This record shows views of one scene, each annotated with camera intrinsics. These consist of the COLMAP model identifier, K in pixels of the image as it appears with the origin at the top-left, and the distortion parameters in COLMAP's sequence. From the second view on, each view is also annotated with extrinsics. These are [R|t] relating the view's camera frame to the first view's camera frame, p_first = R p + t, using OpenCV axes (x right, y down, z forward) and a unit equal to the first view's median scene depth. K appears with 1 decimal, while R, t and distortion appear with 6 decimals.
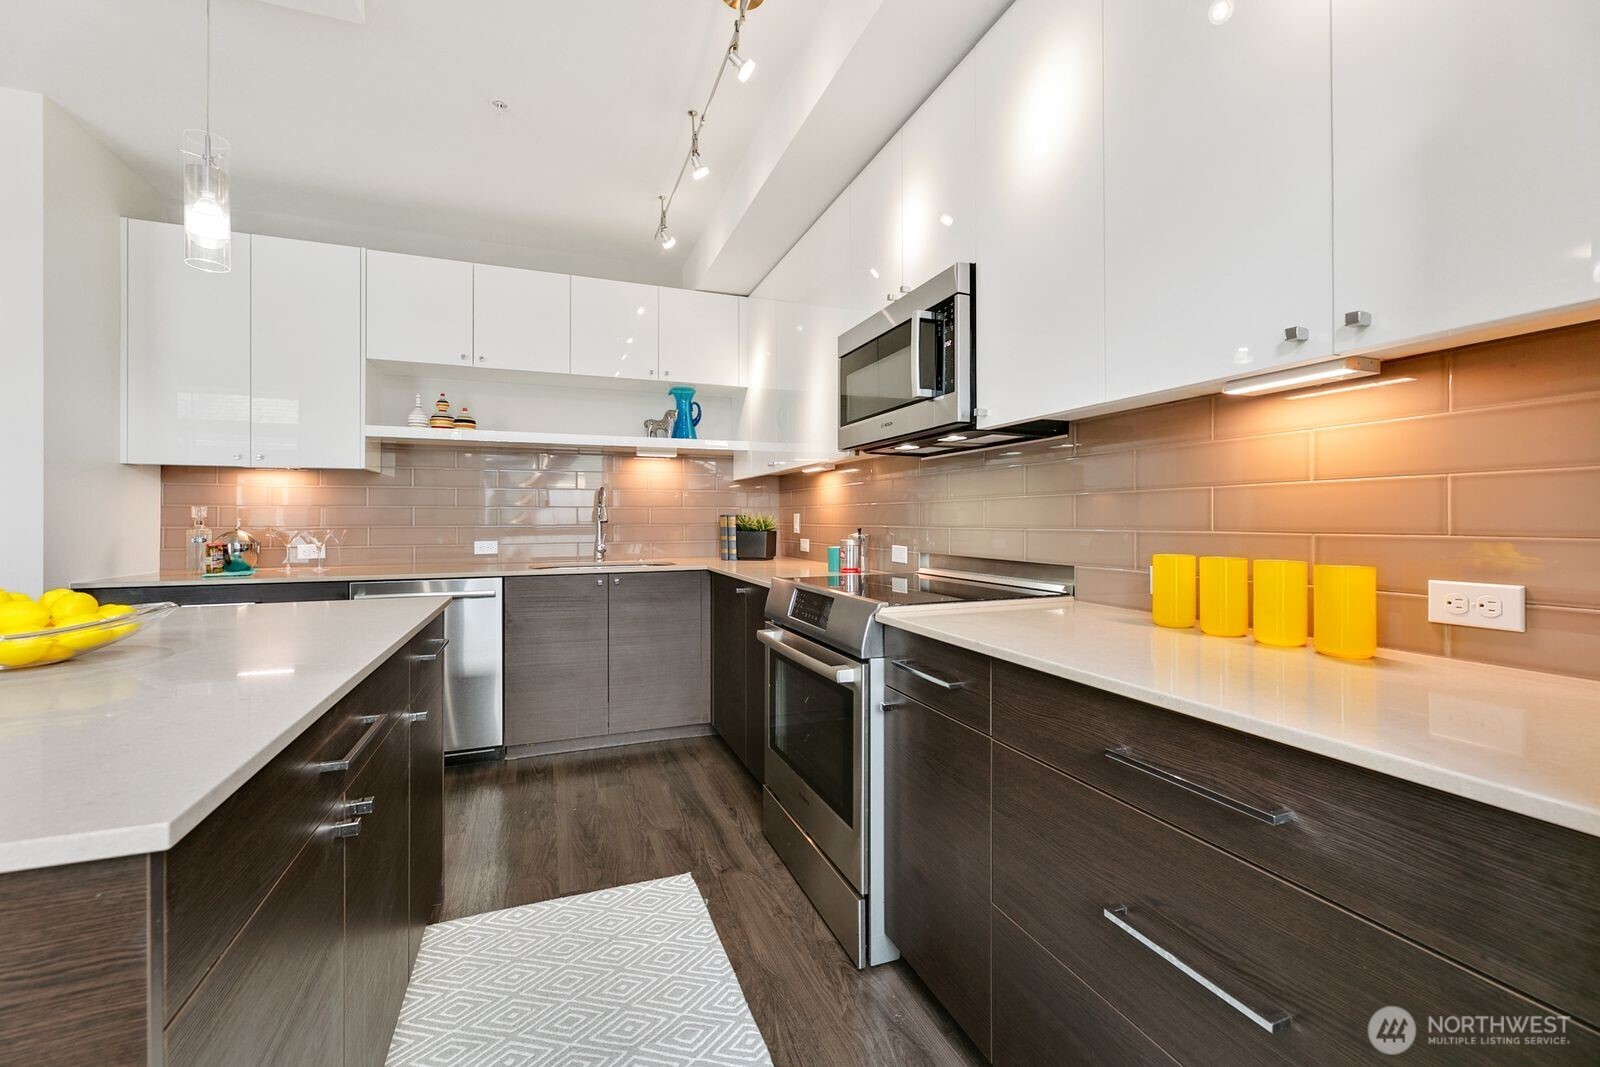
lens RADIAL K [[647.1, 0, 793.7], [0, 647.1, 517.9], [0, 0, 1]] dist [-0.000550, 0.000141]
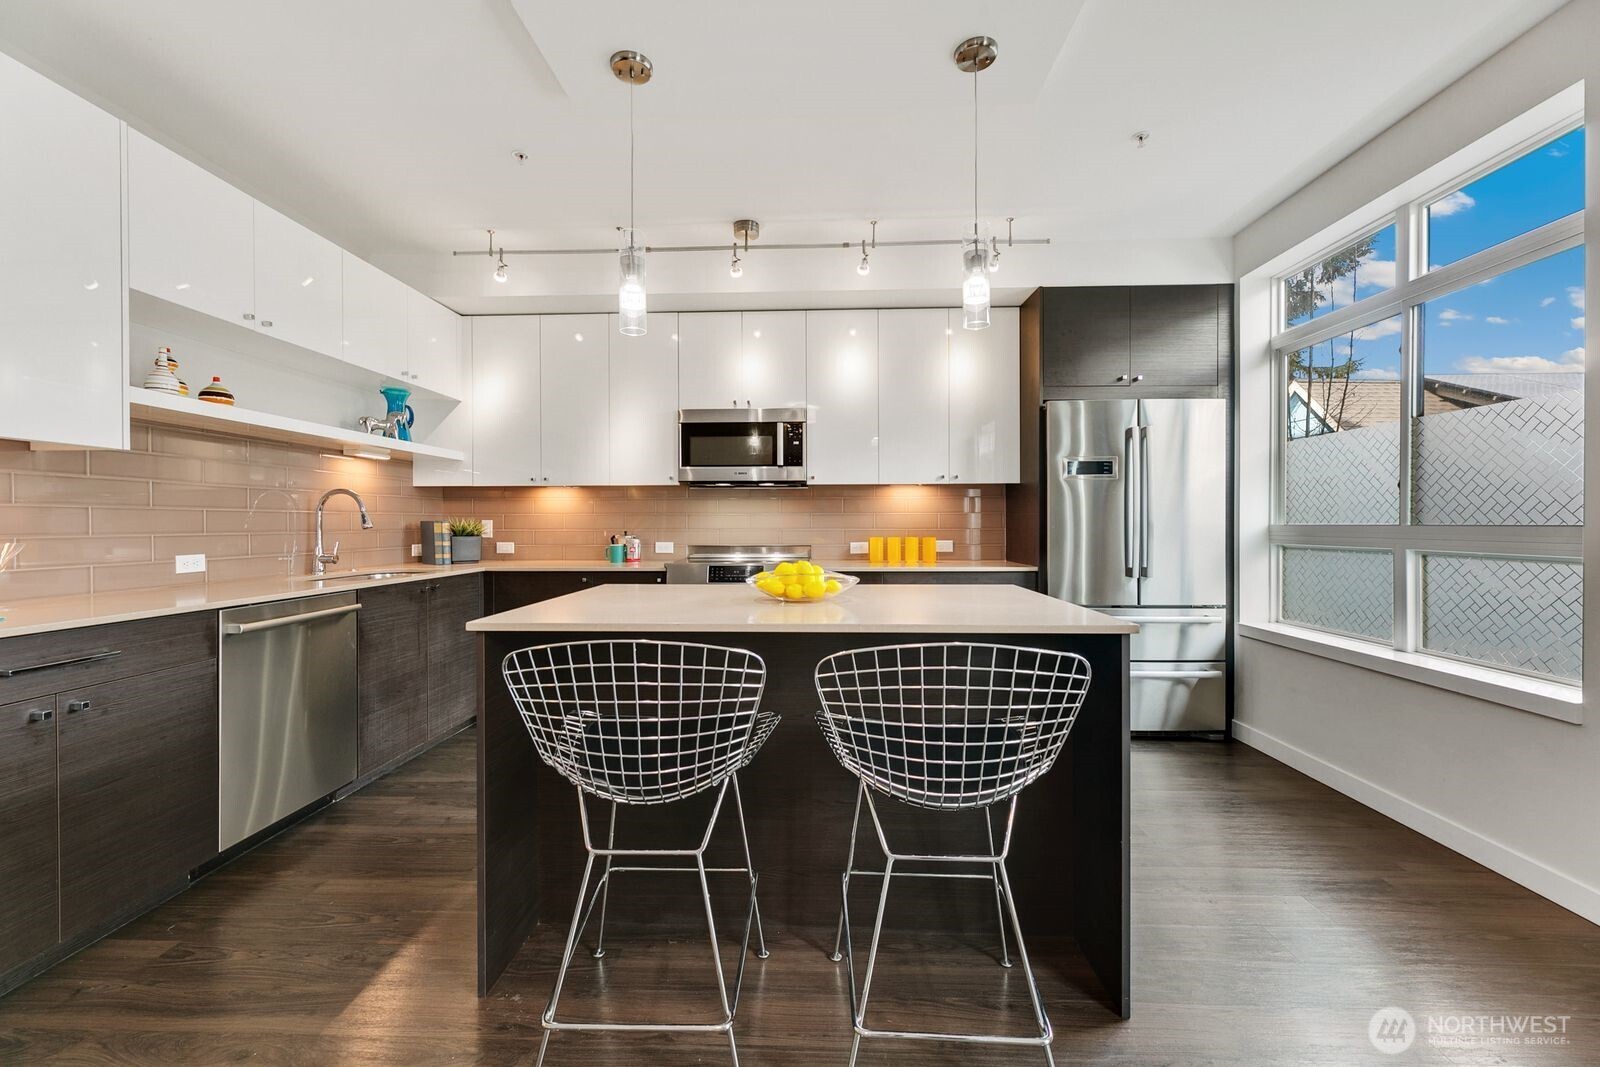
lens RADIAL K [[641.0, 0, 799.8], [0, 641.0, 525.5], [0, 0, 1]] dist [-0.002075, -0.000277]
pose [[0.396732, -0.000547, 0.917934, -0.819620], [-0.000922, 0.999999, 0.000995, 0.001115], [-0.917934, -0.001241, 0.396731, 0.073678]]
